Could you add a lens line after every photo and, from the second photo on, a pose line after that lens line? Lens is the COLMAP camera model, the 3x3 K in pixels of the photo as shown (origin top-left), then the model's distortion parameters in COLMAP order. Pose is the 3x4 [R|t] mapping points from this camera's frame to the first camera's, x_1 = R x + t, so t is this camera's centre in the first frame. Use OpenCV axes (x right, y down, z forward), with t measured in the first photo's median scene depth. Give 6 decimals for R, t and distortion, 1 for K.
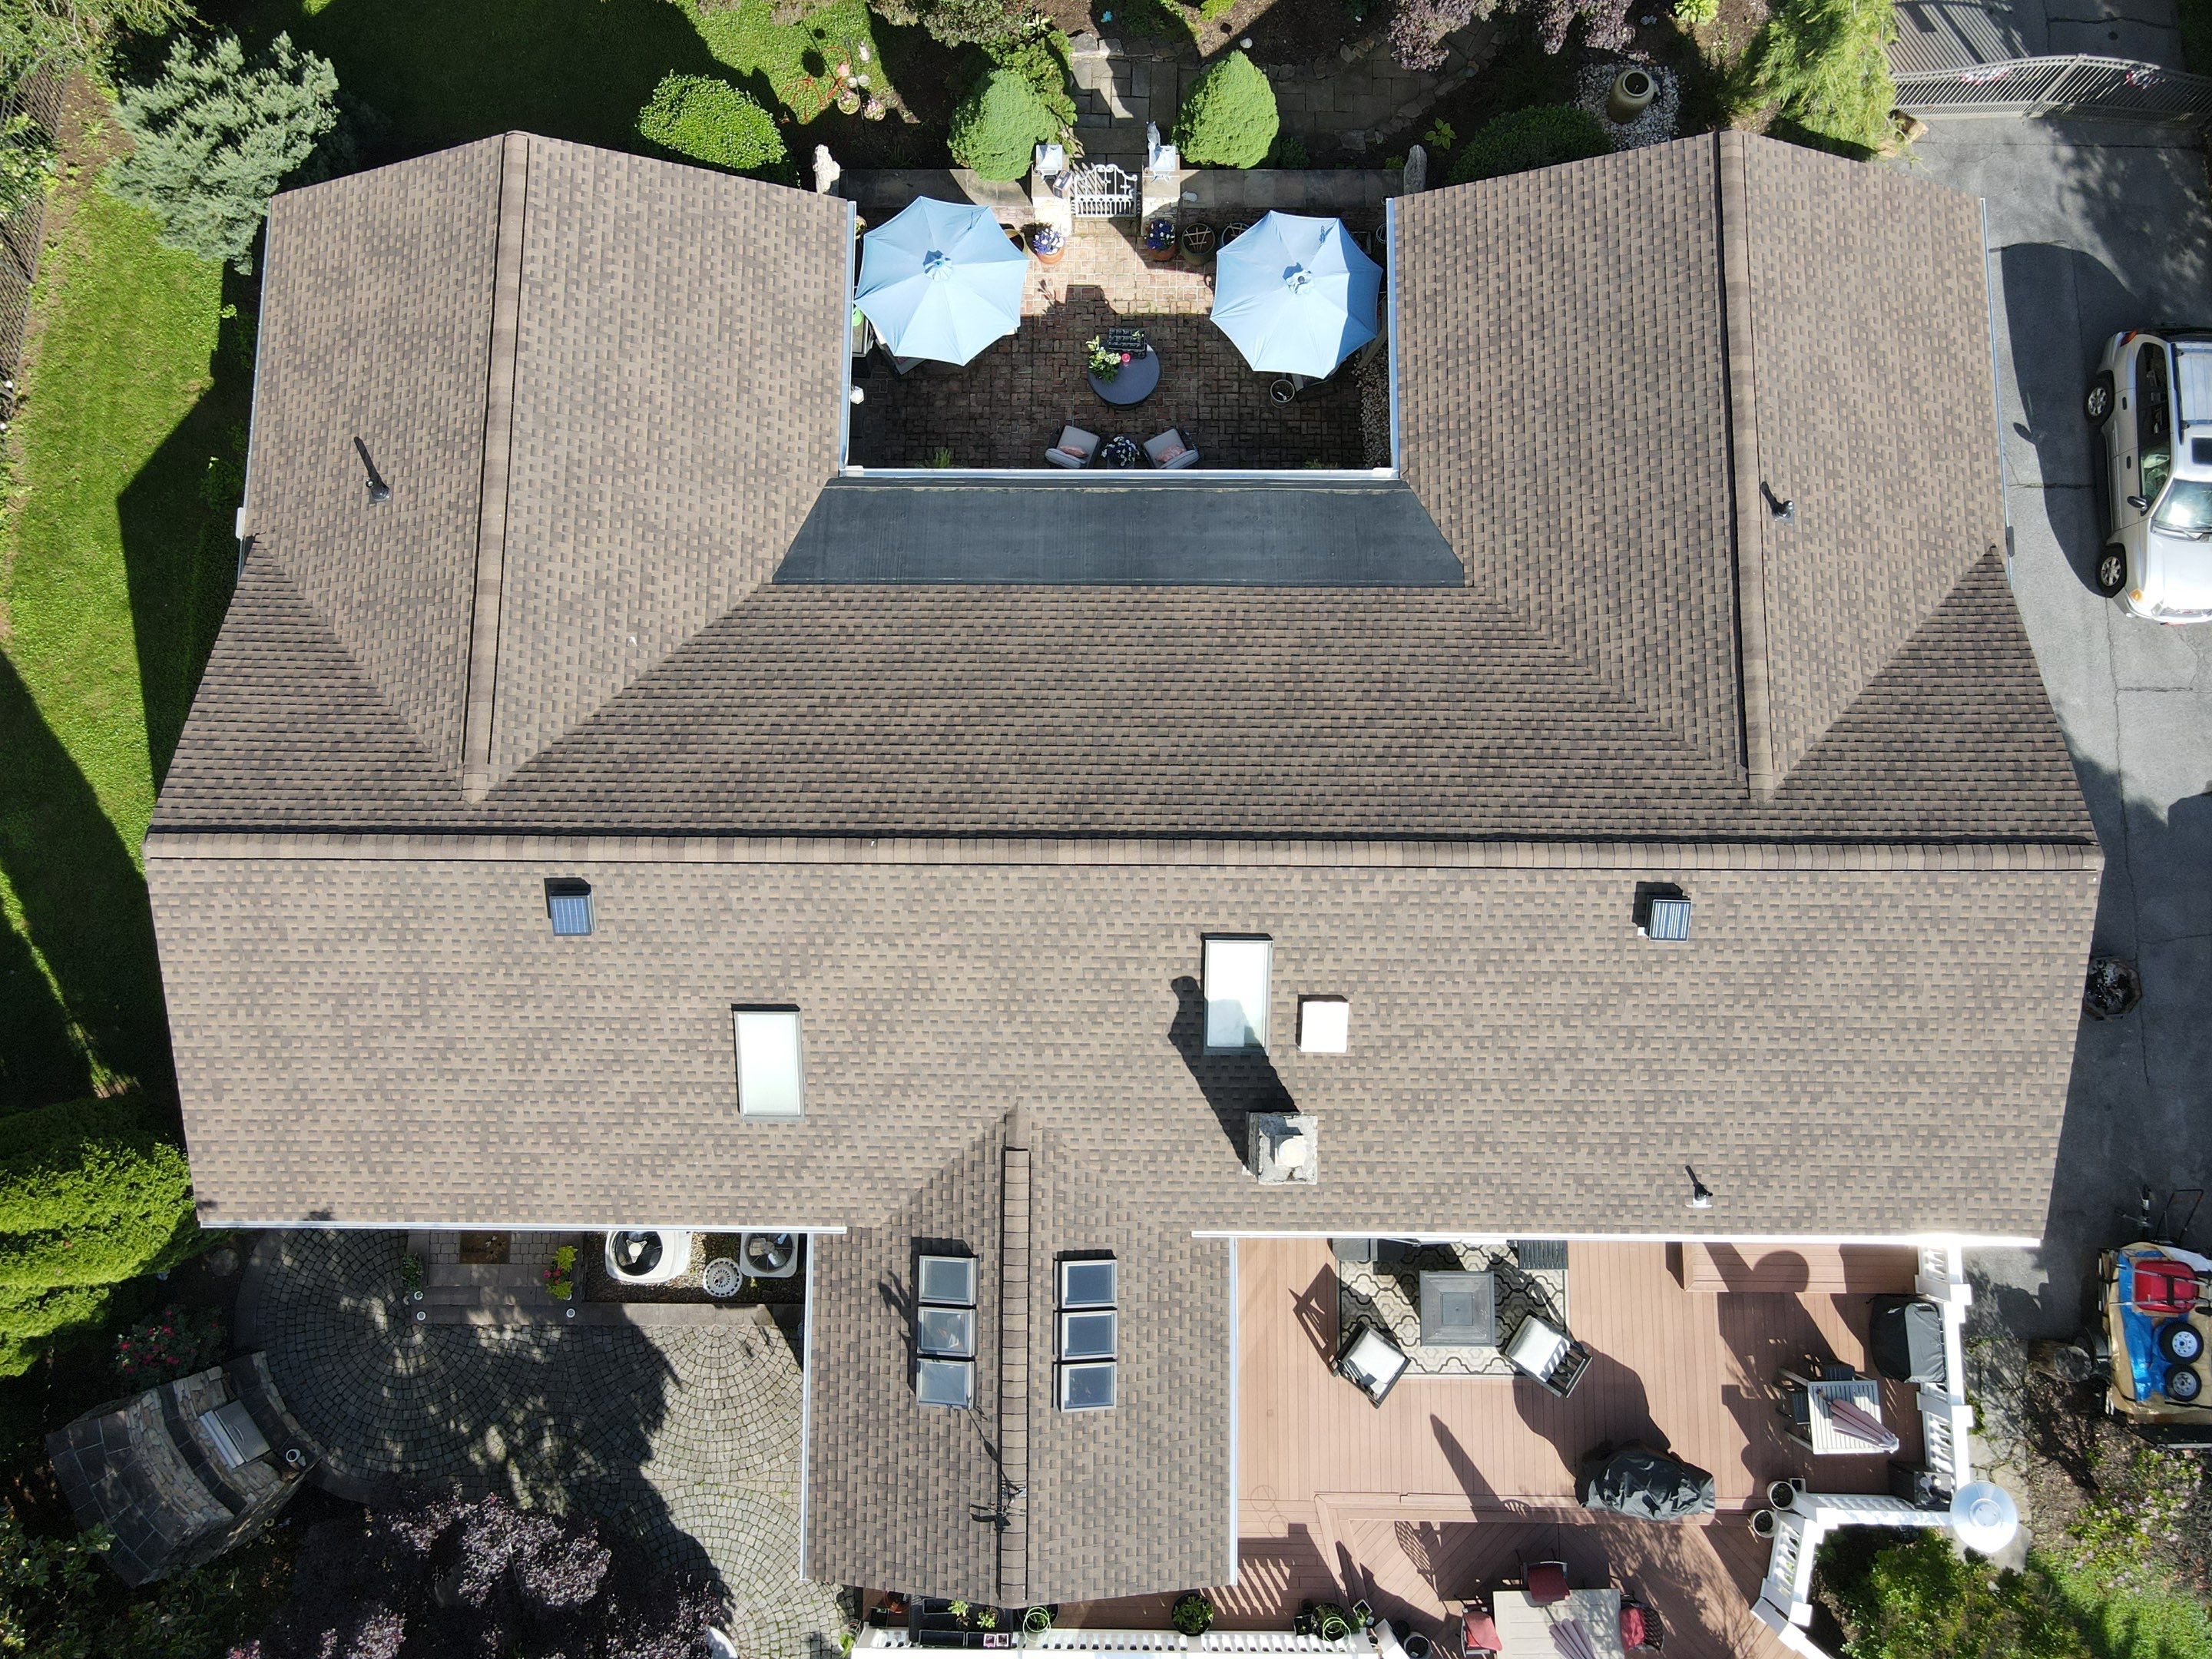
lens RADIAL K [[1615.0, 0, 1106.0], [0, 1615.0, 829.5], [0, 0, 1]] dist [0.007862, 0.004379]
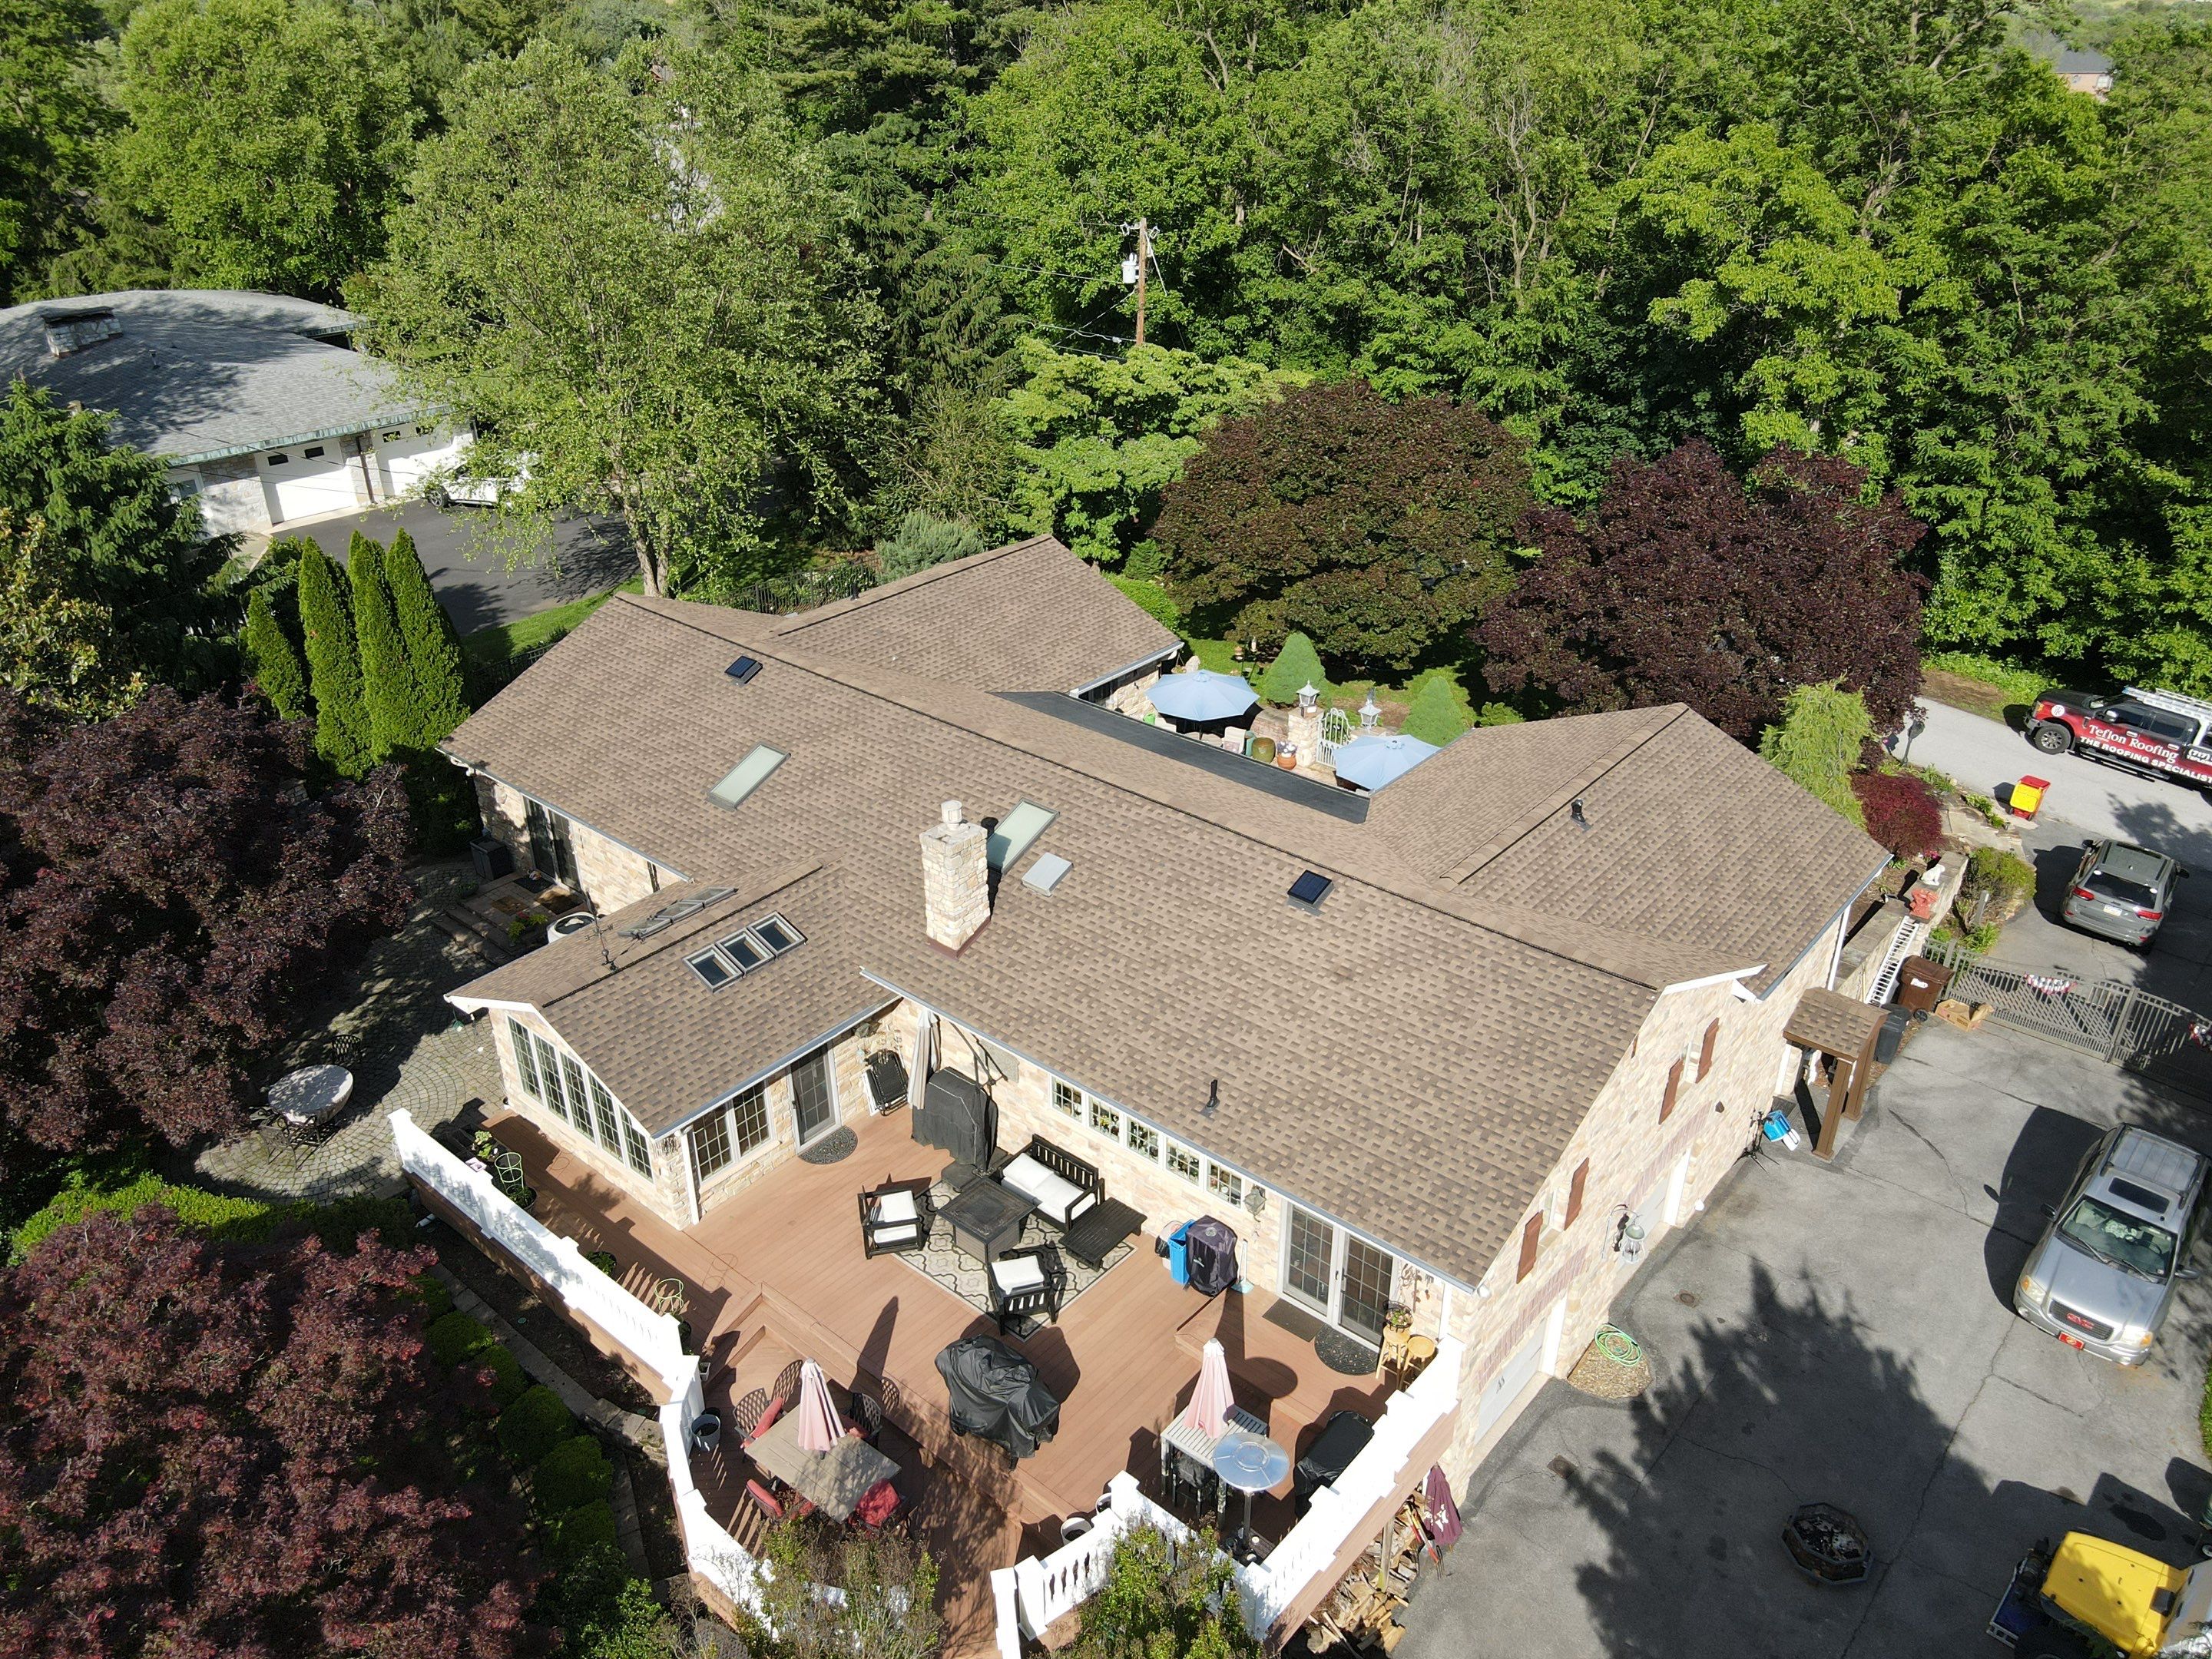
lens RADIAL K [[1615.0, 0, 1106.0], [0, 1615.0, 829.5], [0, 0, 1]] dist [0.007862, 0.004379]
pose [[0.765497, 0.320195, -0.558112, 0.807865], [-0.637458, 0.495383, -0.590121, 0.767925], [0.087525, 0.807509, 0.583326, 0.213866]]
